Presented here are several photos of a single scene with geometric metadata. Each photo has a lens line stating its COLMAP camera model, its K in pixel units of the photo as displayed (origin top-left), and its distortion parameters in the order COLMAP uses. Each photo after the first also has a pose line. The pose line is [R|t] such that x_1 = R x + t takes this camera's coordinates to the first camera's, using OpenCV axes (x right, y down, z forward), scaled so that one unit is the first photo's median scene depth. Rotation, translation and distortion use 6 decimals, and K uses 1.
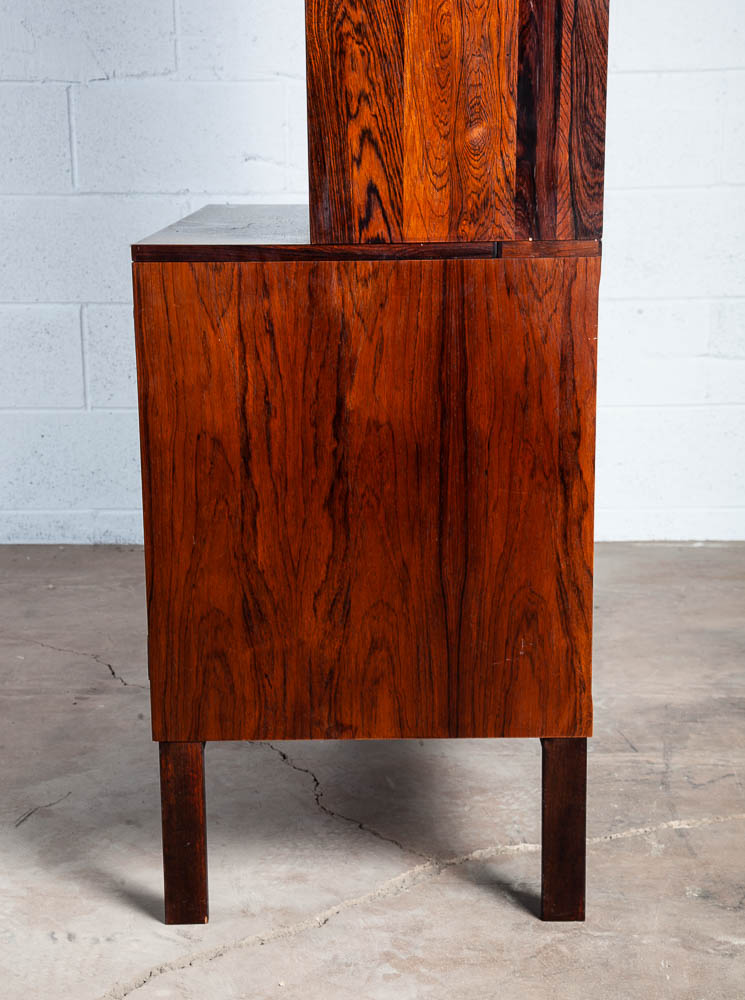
lens RADIAL K [[1842.3, 0, 370.3], [0, 1842.3, 566.0], [0, 0, 1]] dist [0.180339, 0.118290]
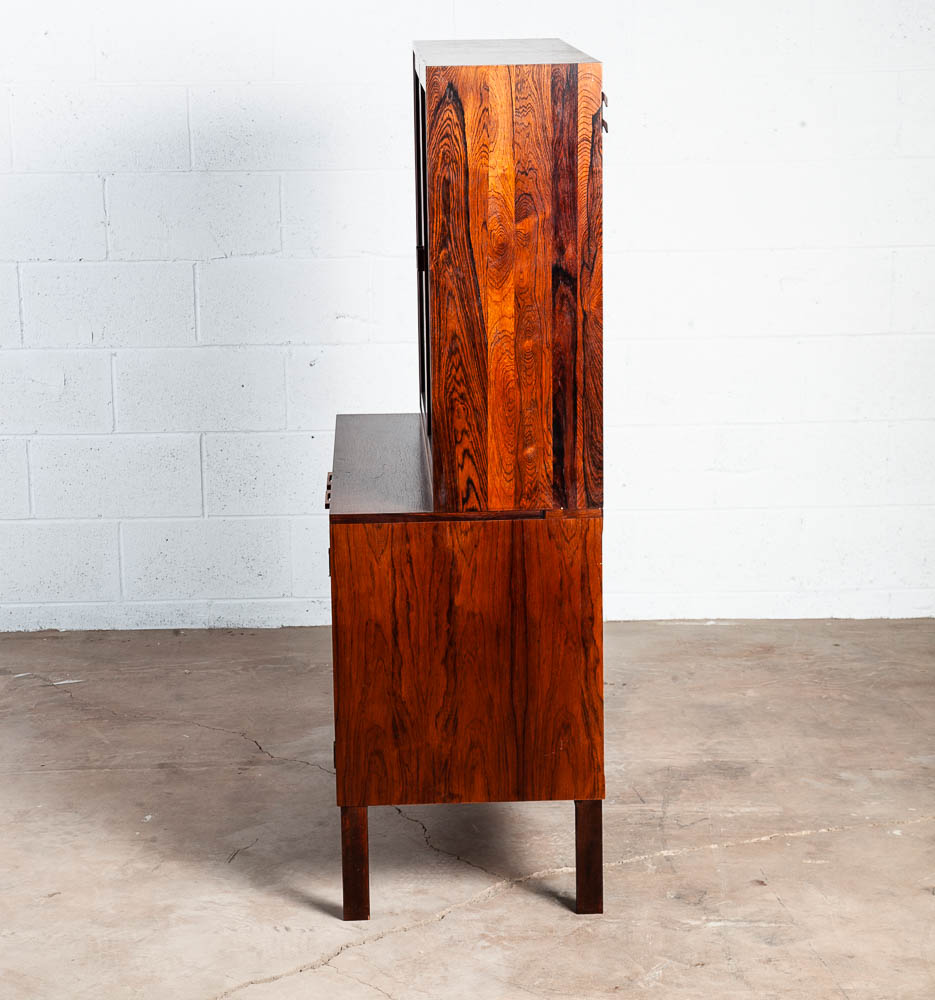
lens RADIAL K [[2416.2, 0, 467.5], [0, 2416.2, 461.5], [0, 0, 1]] dist [0.283596, -0.051503]
pose [[0.999260, -0.012172, 0.036484, -0.081552], [0.013187, 0.999529, -0.027719, -0.157201], [-0.036130, 0.028180, 0.998950, -1.223806]]
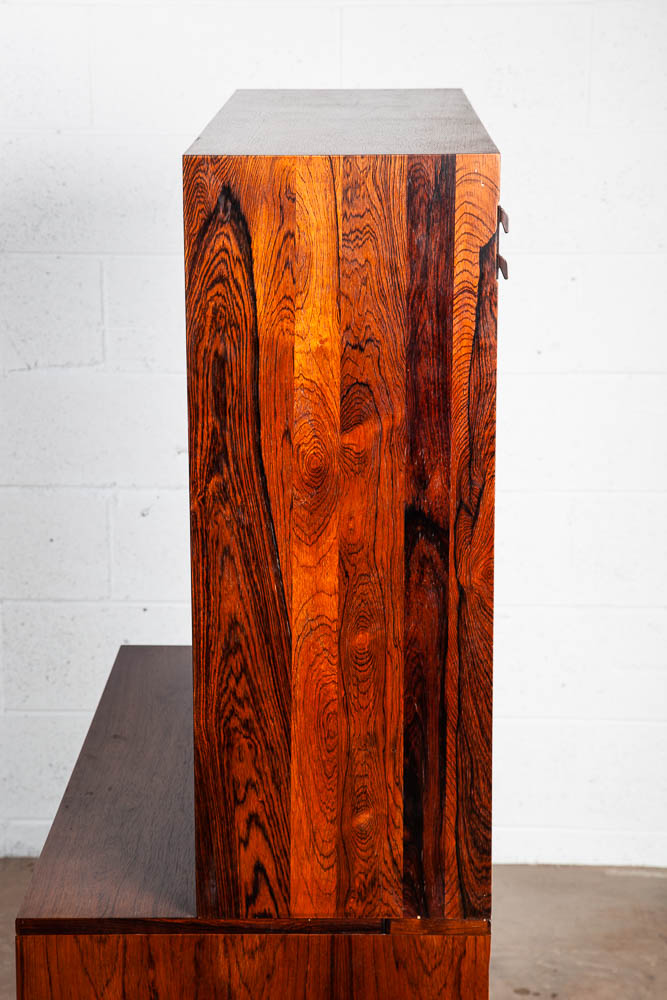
lens RADIAL K [[2246.2, 0, 332.8], [0, 2246.2, 521.4], [0, 0, 1]] dist [0.393368, -0.066367]
pose [[0.999762, 0.011530, -0.018505, 0.059993], [-0.011392, 0.999907, 0.007556, -0.393084], [0.018590, -0.007343, 0.999800, -0.212479]]
